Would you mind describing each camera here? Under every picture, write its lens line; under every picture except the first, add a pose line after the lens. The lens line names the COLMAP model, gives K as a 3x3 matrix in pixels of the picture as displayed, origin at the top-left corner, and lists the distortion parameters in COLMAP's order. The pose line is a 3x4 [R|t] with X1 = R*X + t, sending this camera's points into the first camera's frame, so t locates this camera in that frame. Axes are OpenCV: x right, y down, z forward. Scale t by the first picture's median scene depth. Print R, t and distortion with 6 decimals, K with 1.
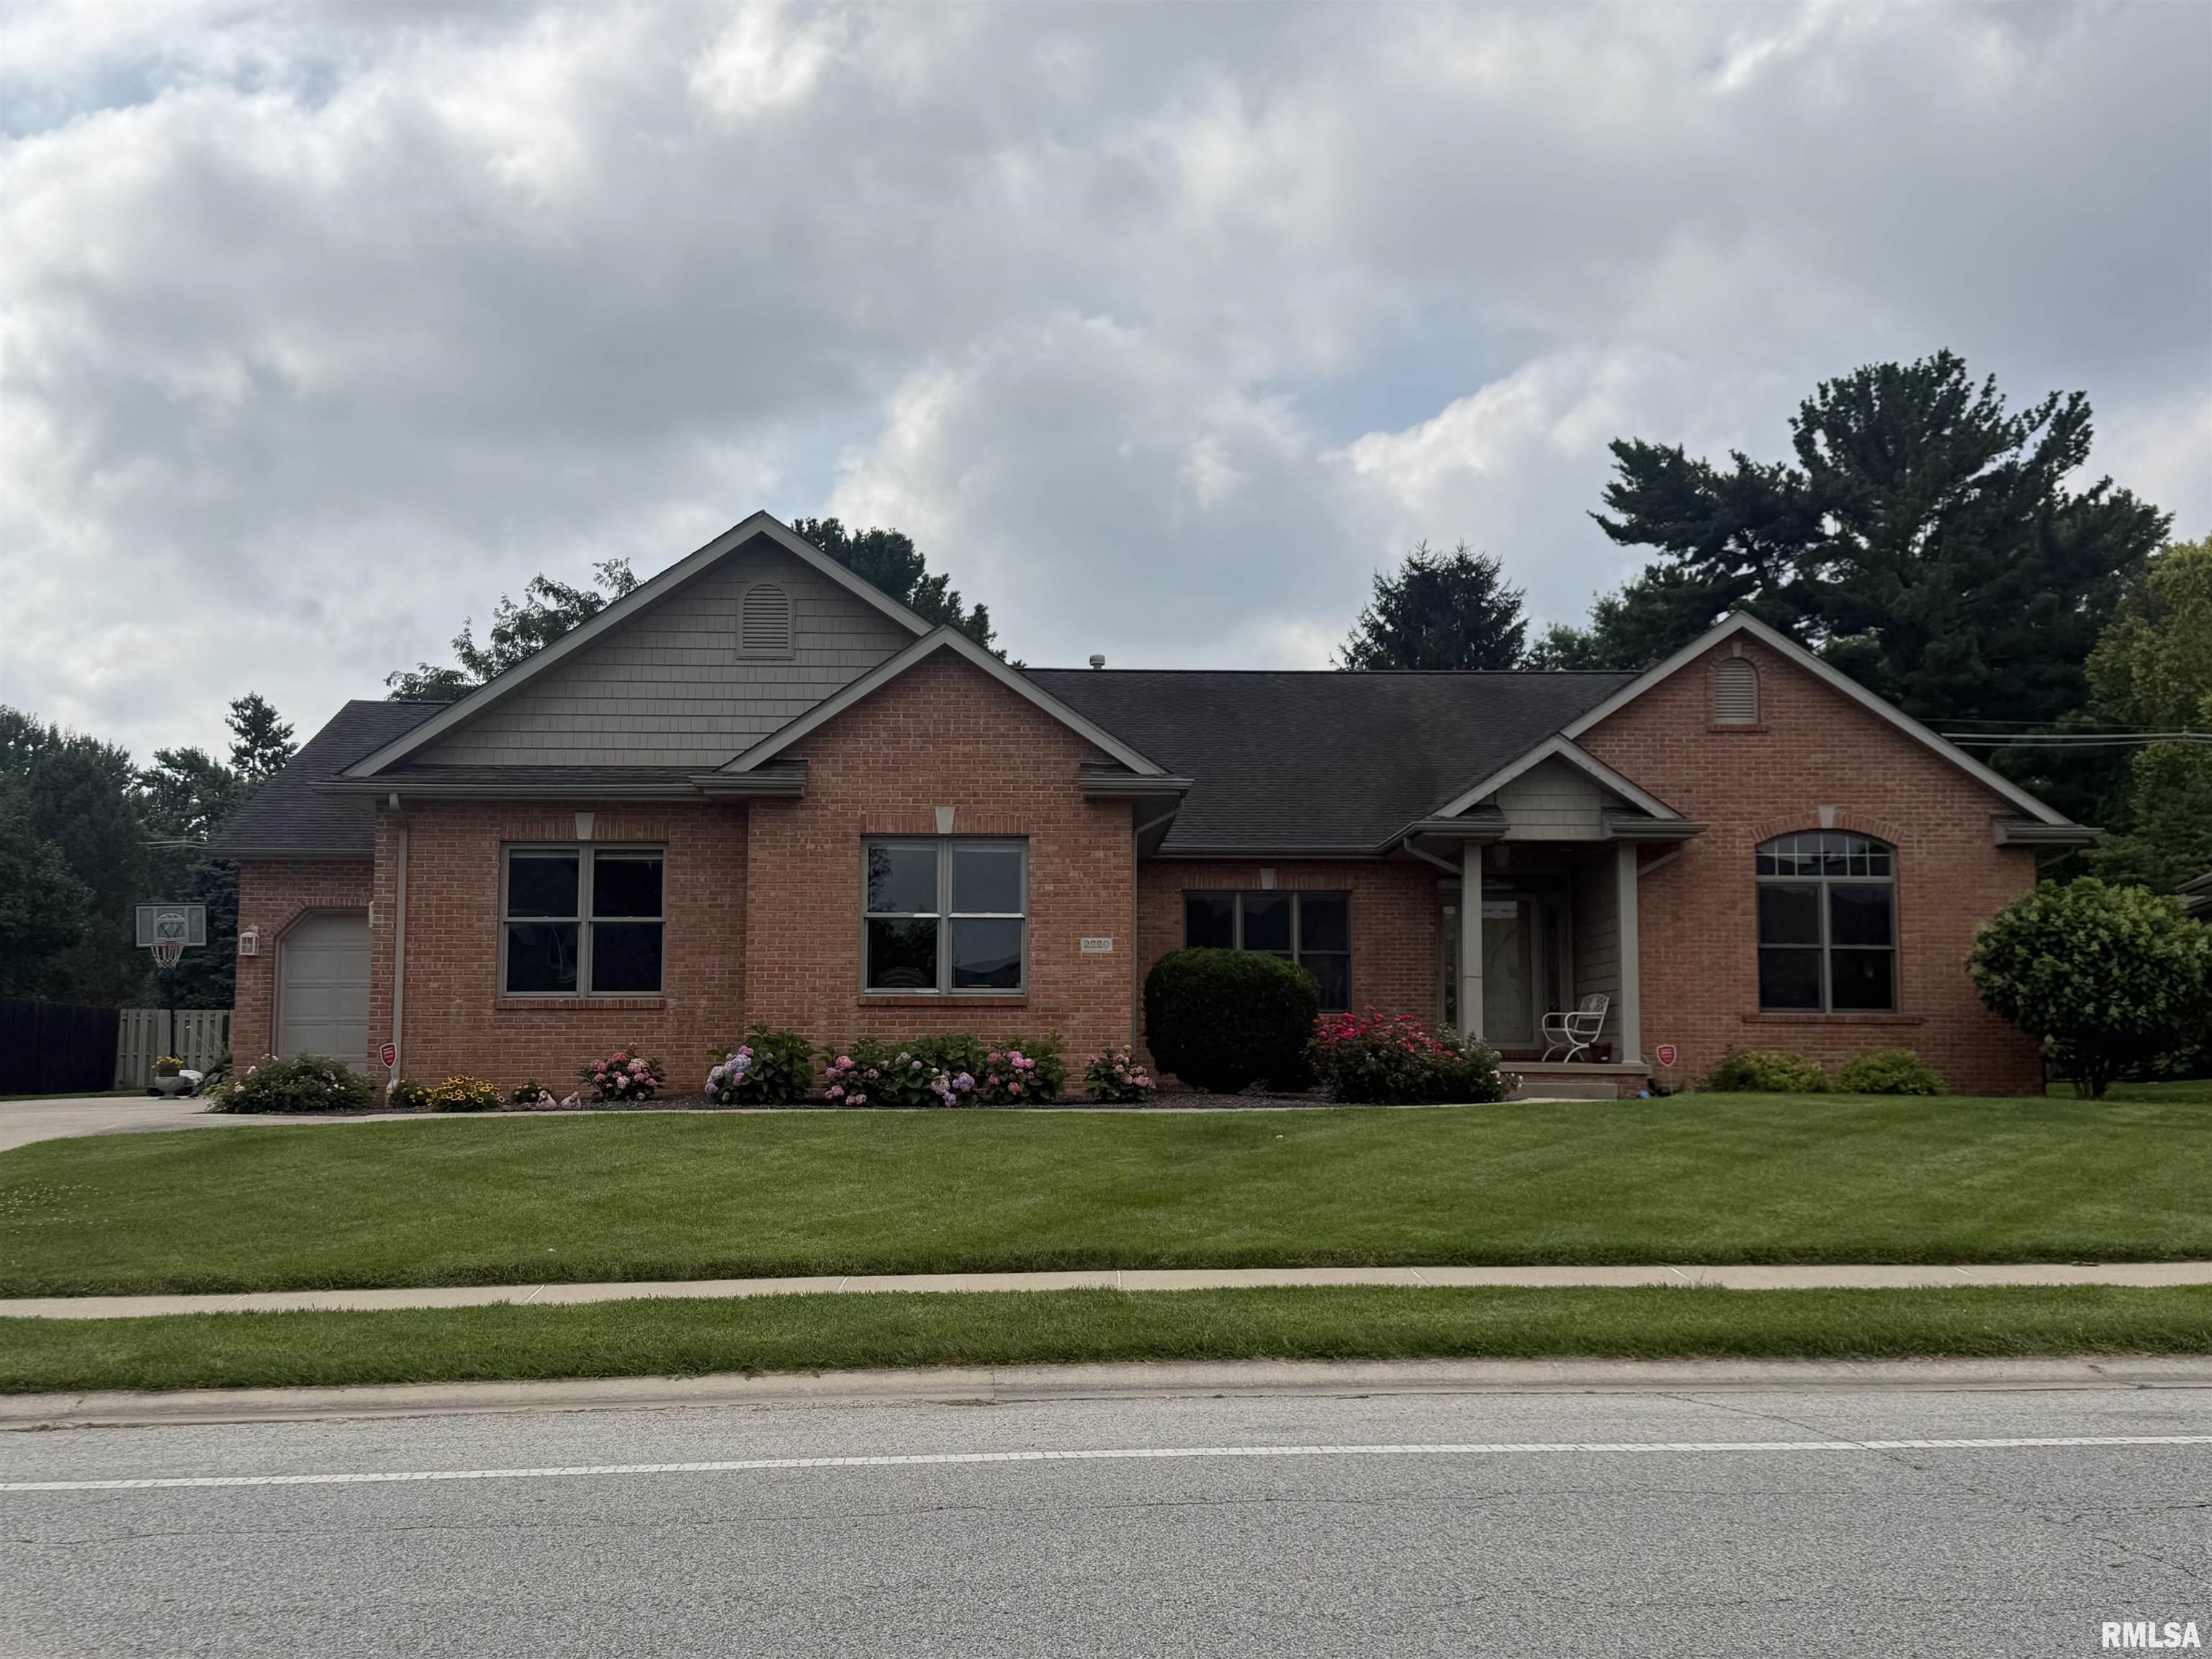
lens RADIAL K [[2322.8, 0, 1105.5], [0, 2322.8, 858.4], [0, 0, 1]] dist [0.108545, -0.018868]
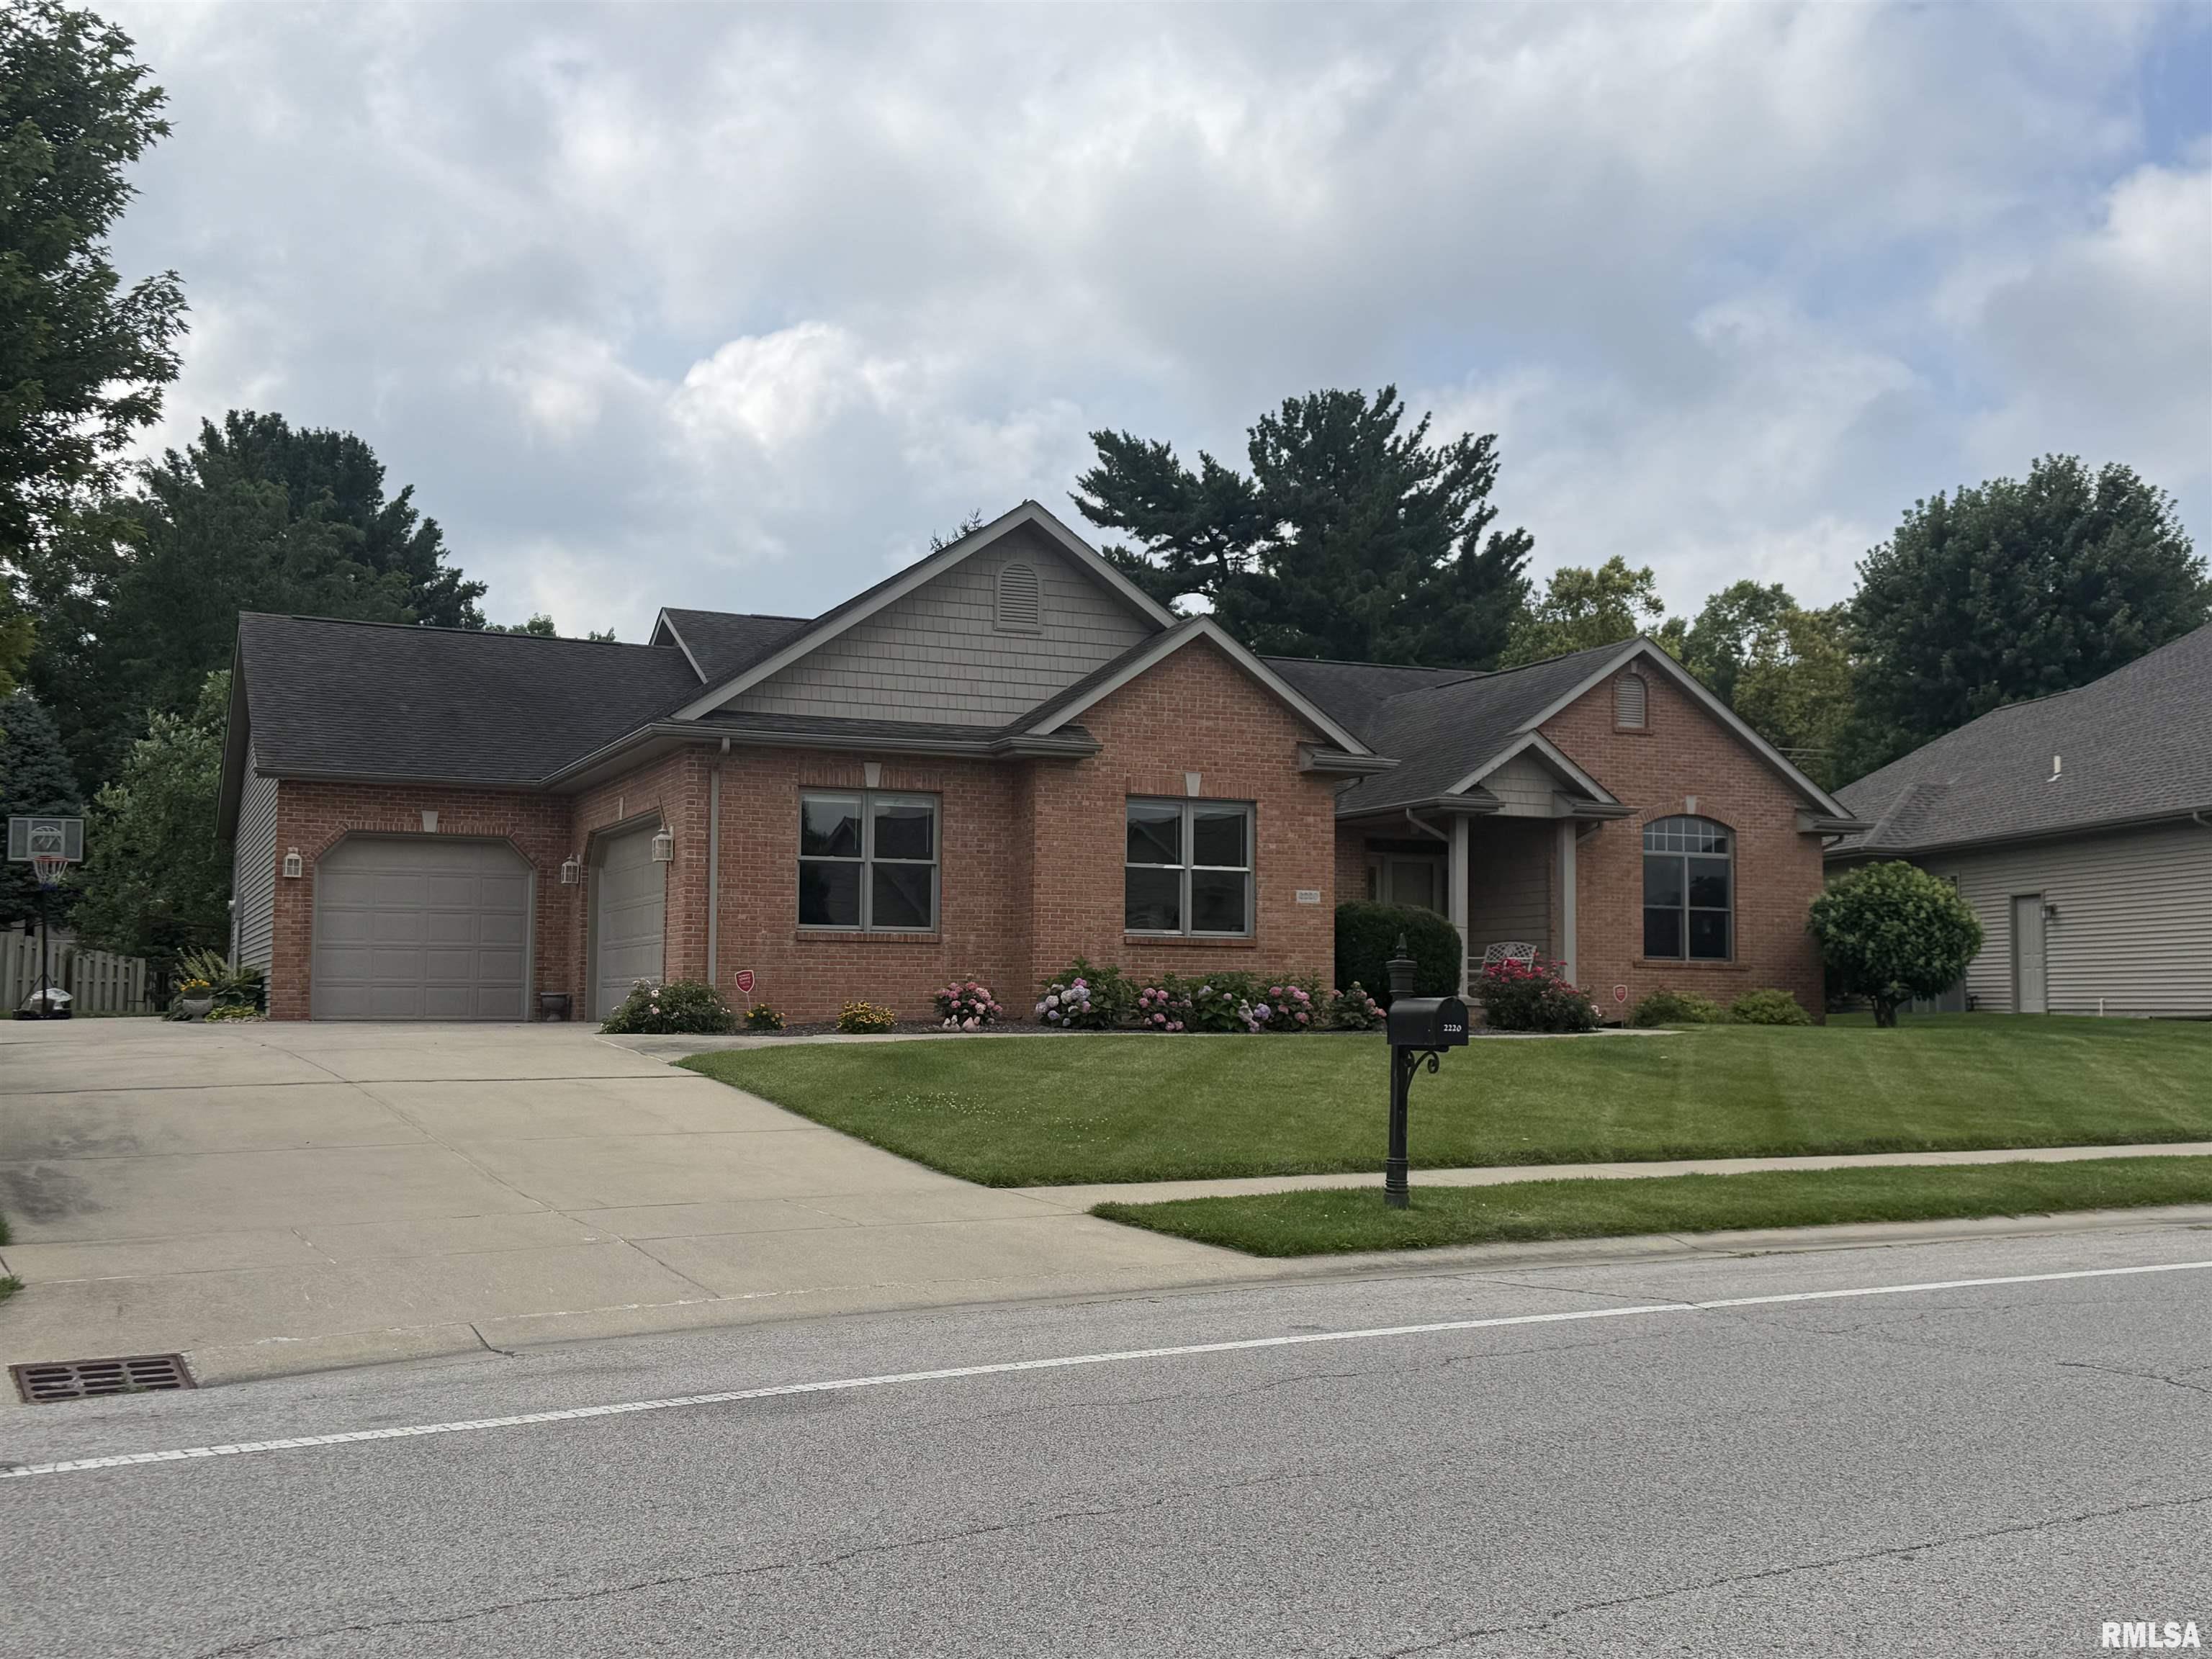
lens RADIAL K [[2322.8, 0, 1105.5], [0, 2322.8, 858.4], [0, 0, 1]] dist [0.108545, -0.018868]
pose [[0.926182, 0.031731, 0.375740, -0.523607], [-0.042409, 0.998896, 0.020181, -0.001396], [-0.374685, -0.034626, 0.926505, -0.051601]]
